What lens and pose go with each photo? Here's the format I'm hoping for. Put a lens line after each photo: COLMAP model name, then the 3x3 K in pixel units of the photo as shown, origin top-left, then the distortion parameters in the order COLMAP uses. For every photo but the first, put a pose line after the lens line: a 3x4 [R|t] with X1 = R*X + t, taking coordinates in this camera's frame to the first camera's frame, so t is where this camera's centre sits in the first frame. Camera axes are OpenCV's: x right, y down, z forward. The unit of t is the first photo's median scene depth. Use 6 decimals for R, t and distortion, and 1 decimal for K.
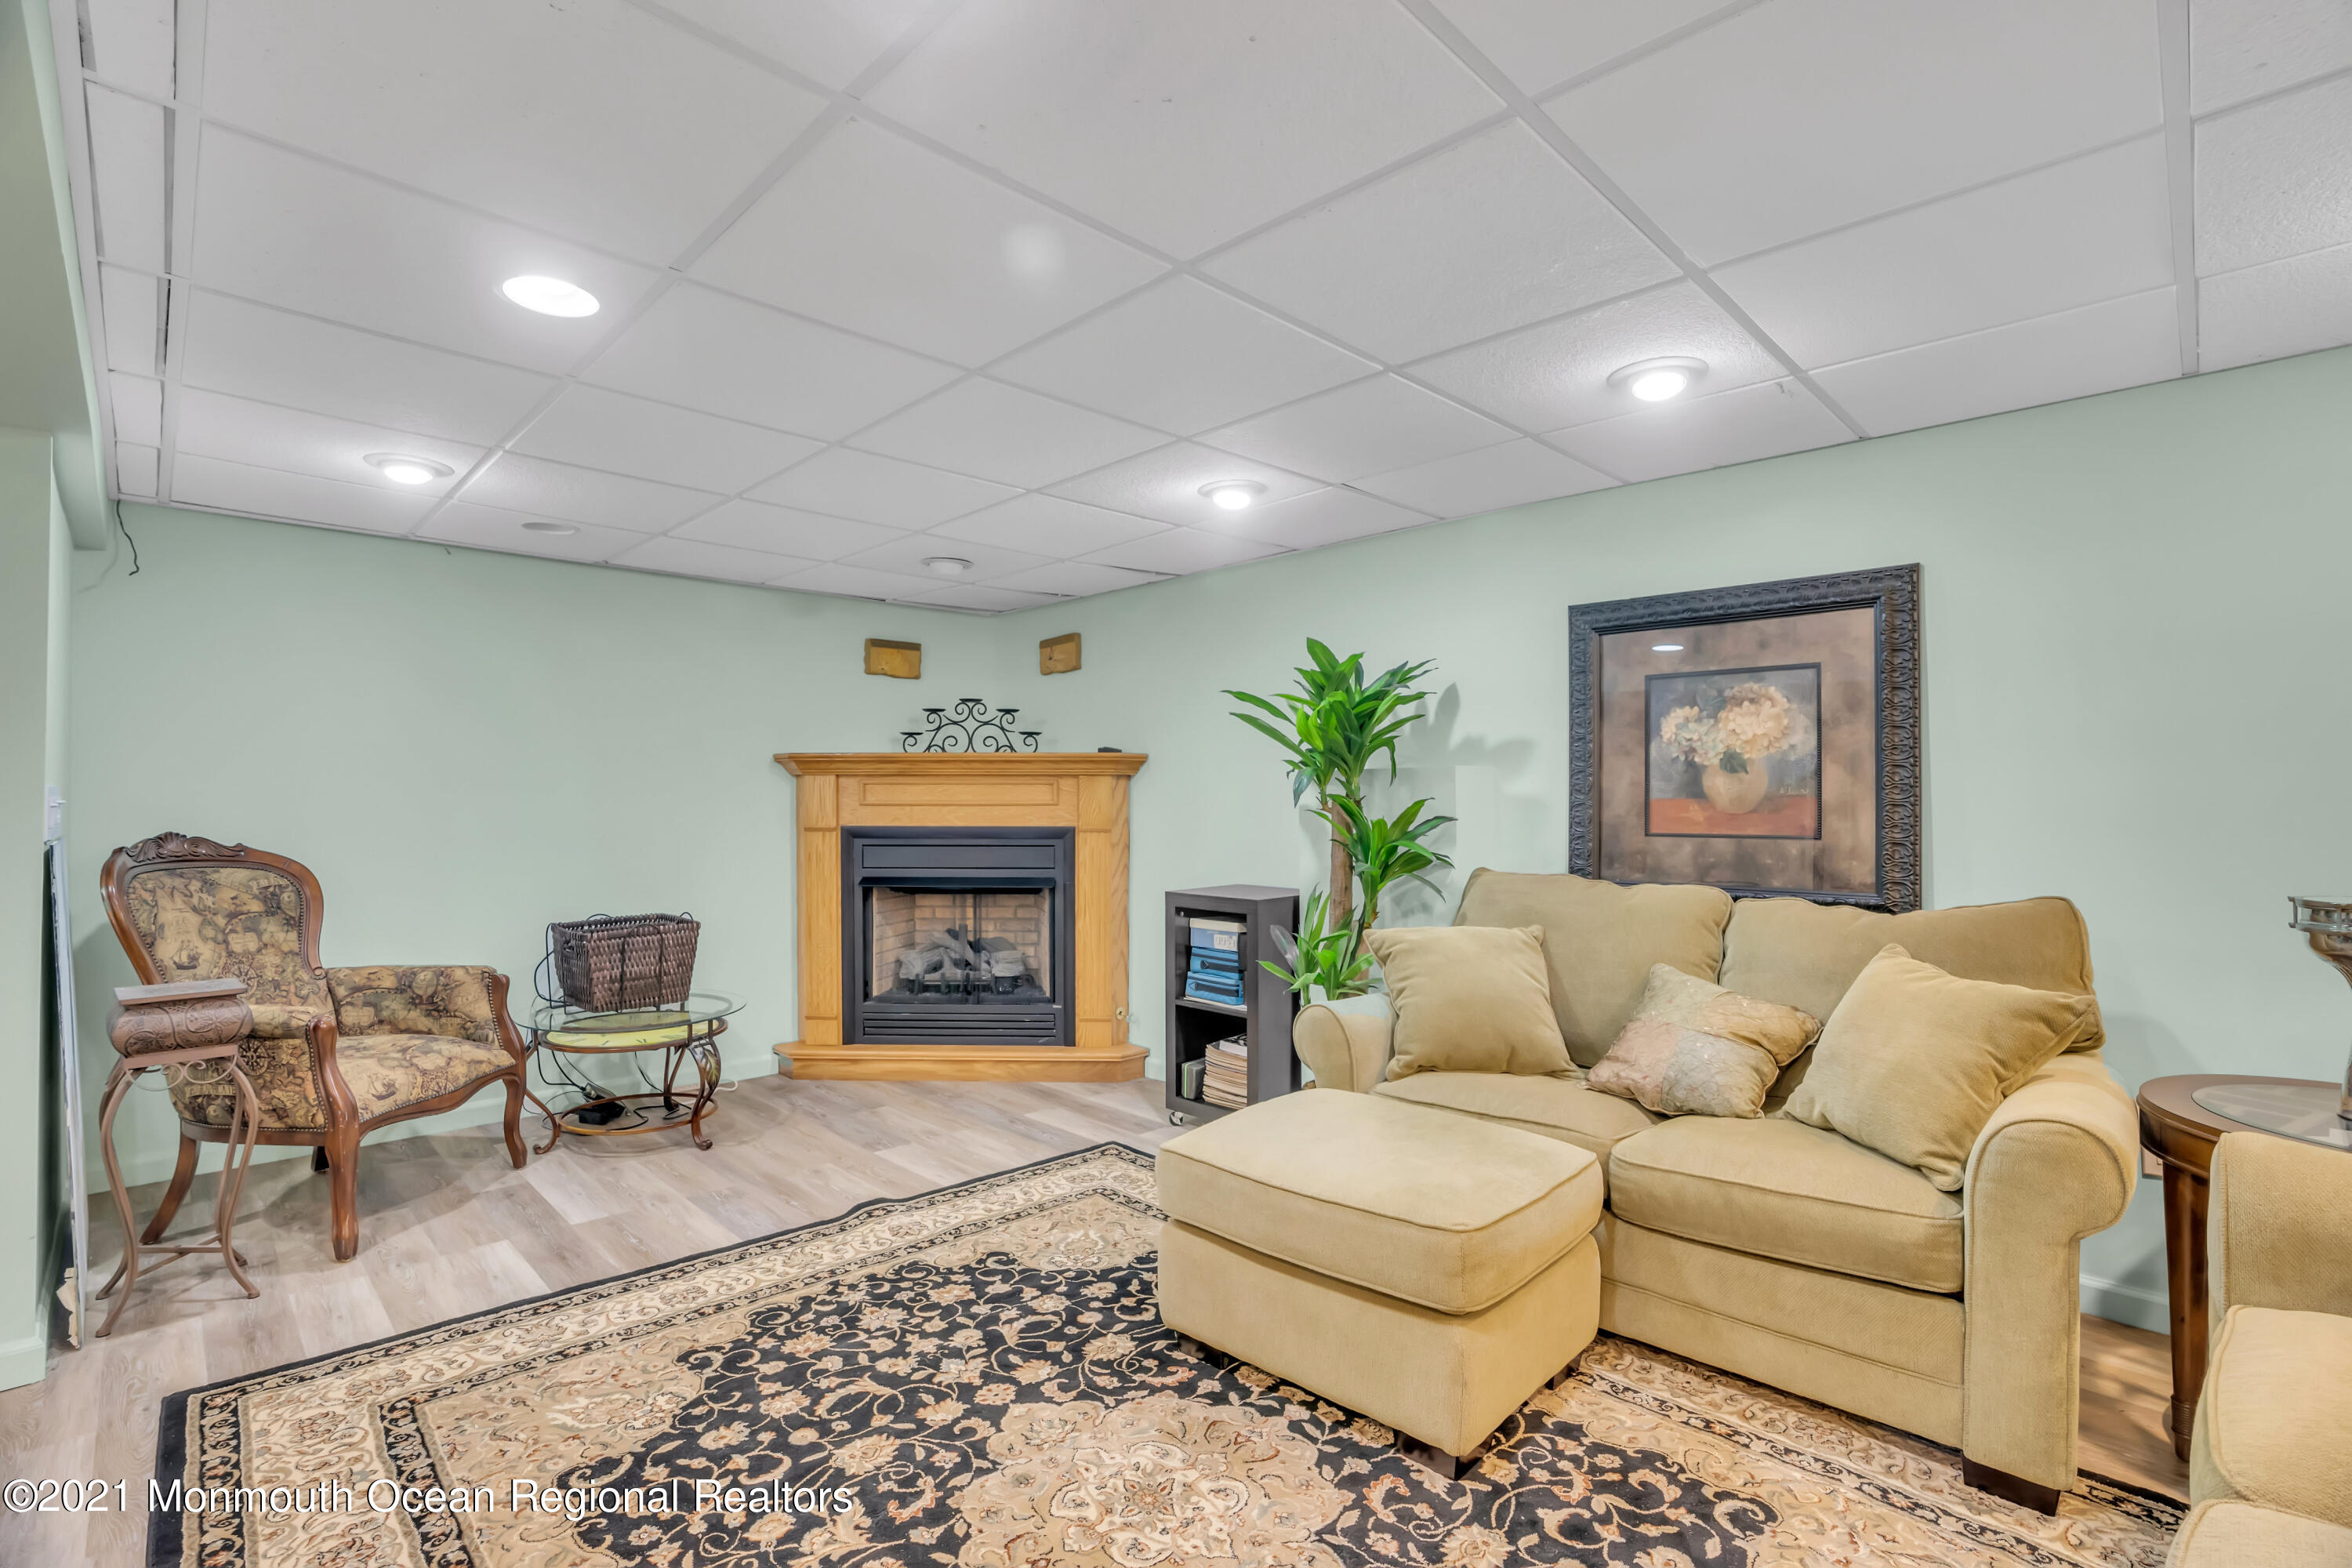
lens RADIAL K [[1074.0, 0, 1174.6], [0, 1074.0, 798.4], [0, 0, 1]] dist [-0.039931, 0.008086]
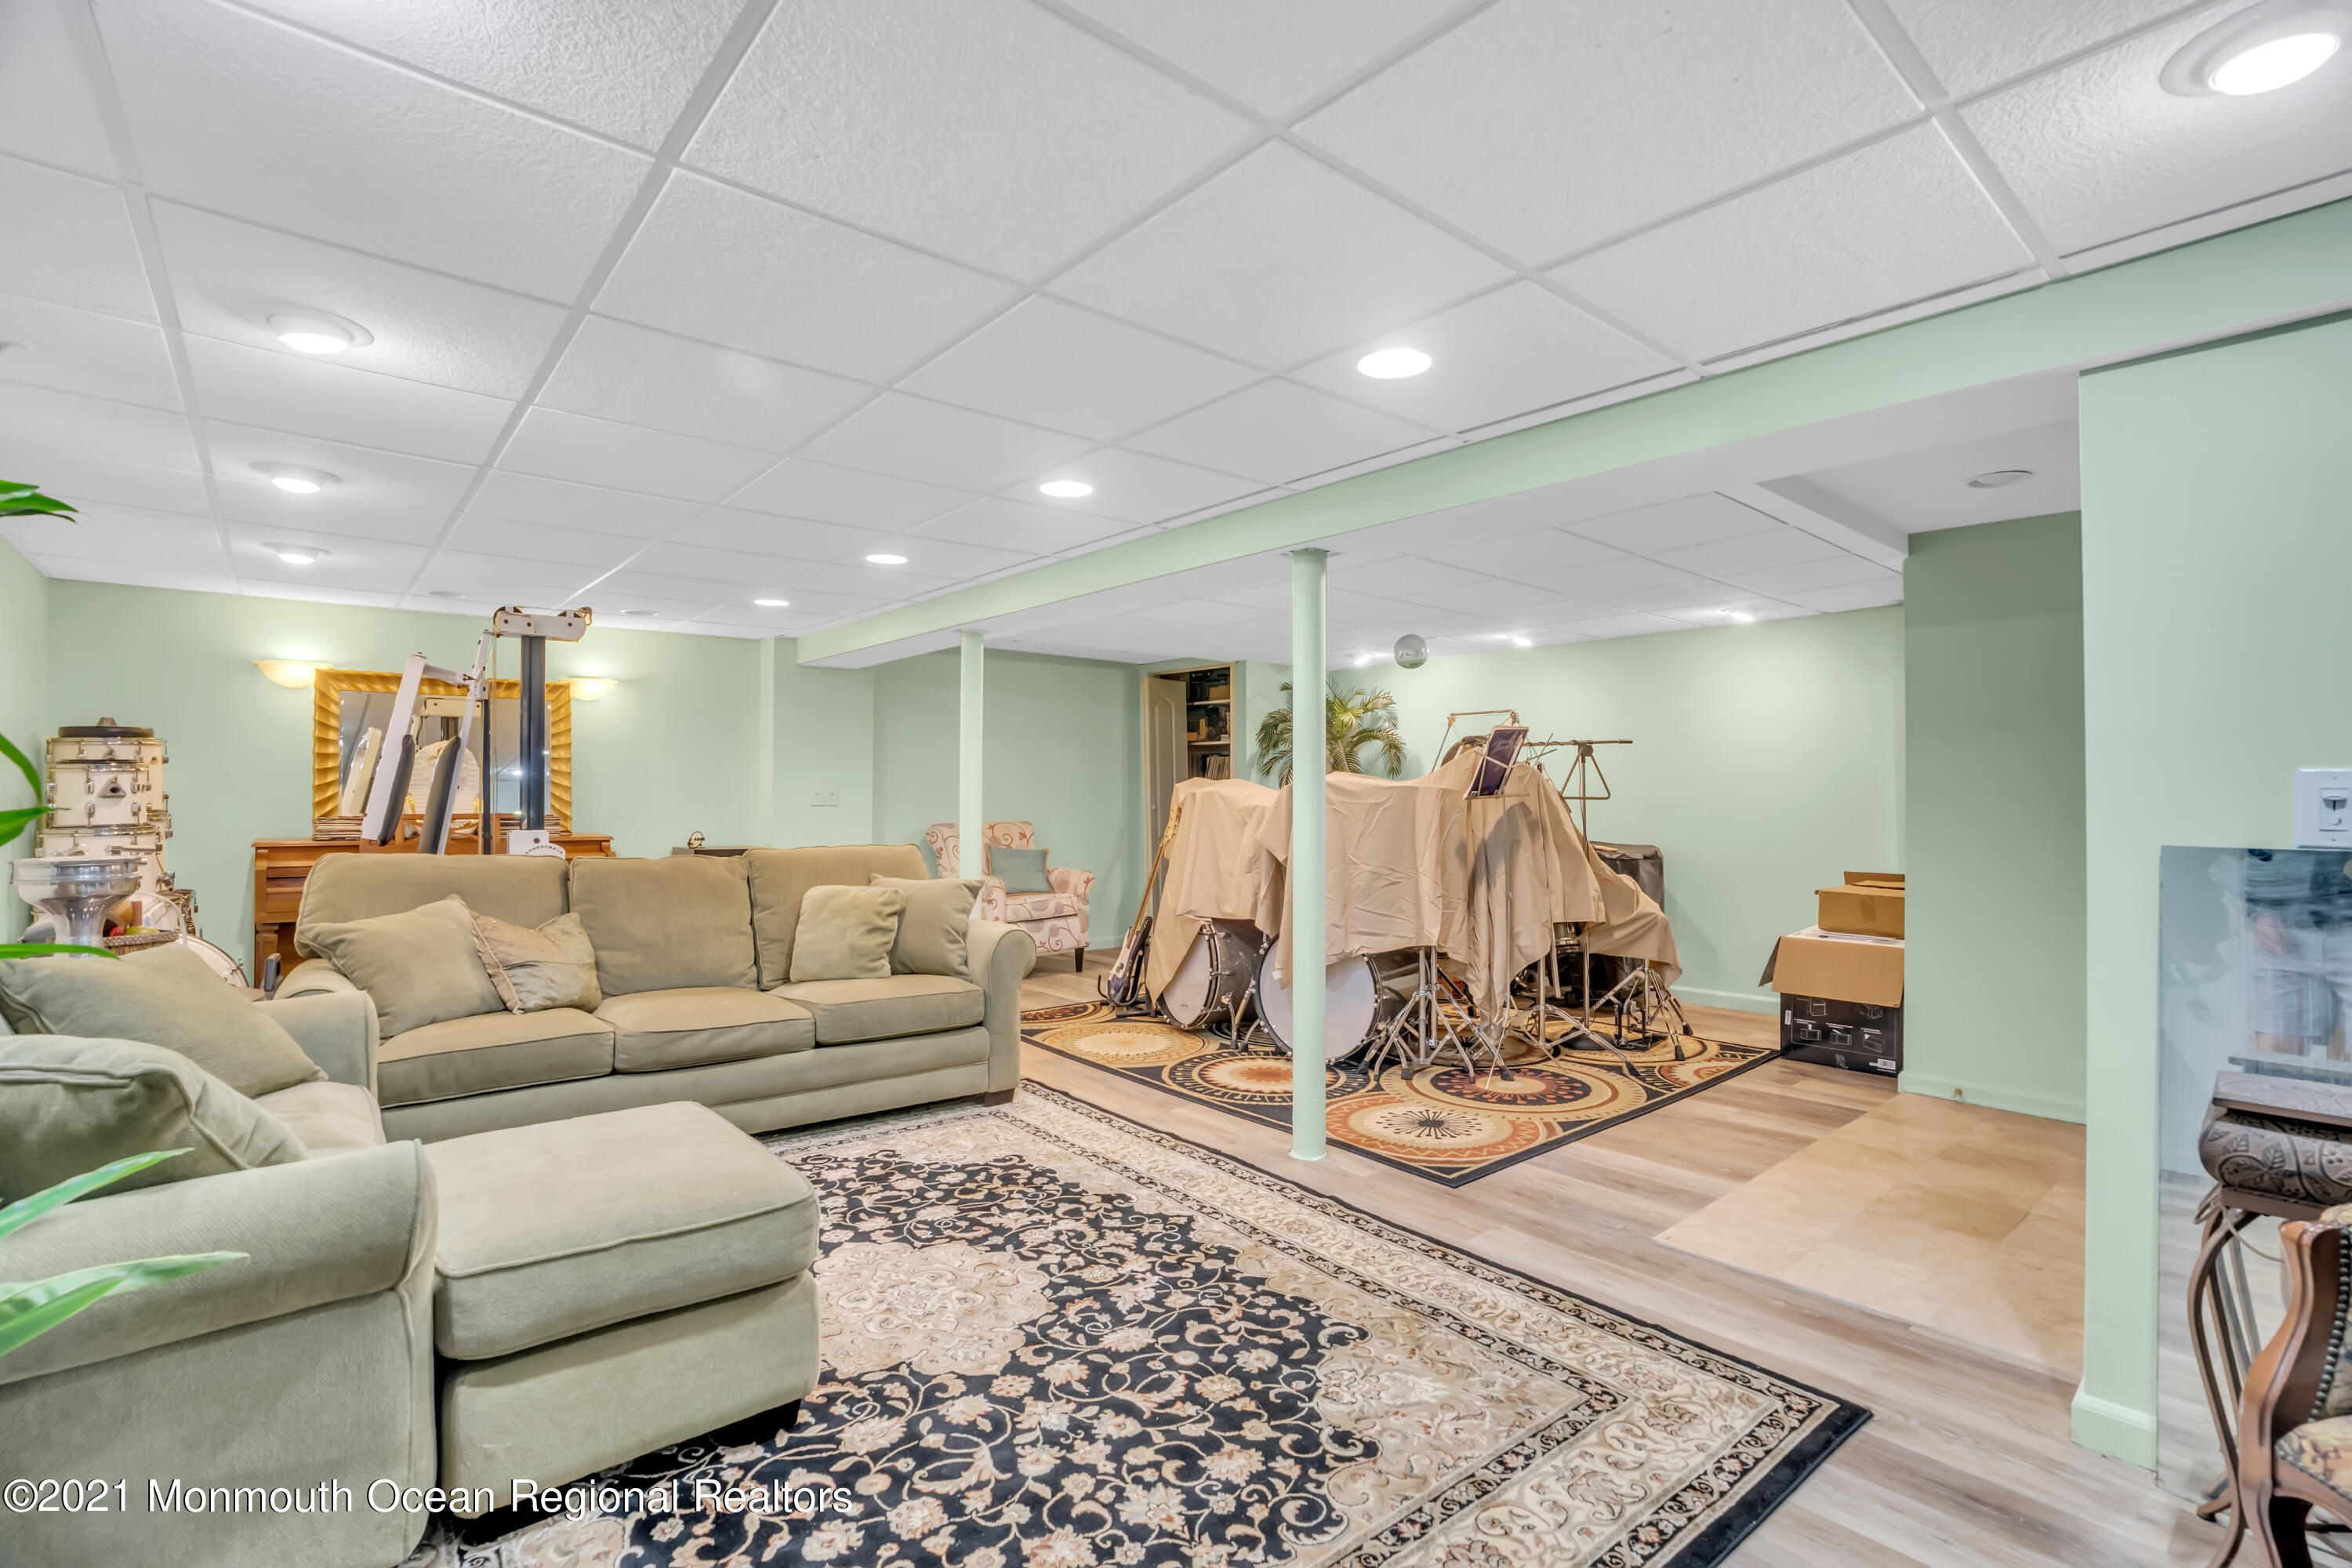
lens RADIAL K [[1074.0, 0, 1174.7], [0, 1074.0, 792.1], [0, 0, 1]] dist [-0.039931, 0.008086]
pose [[-0.996284, 0.001803, 0.086108, -0.399237], [0.001127, 0.999968, -0.007899, 0.013135], [-0.086120, -0.007773, -0.996254, 1.940289]]
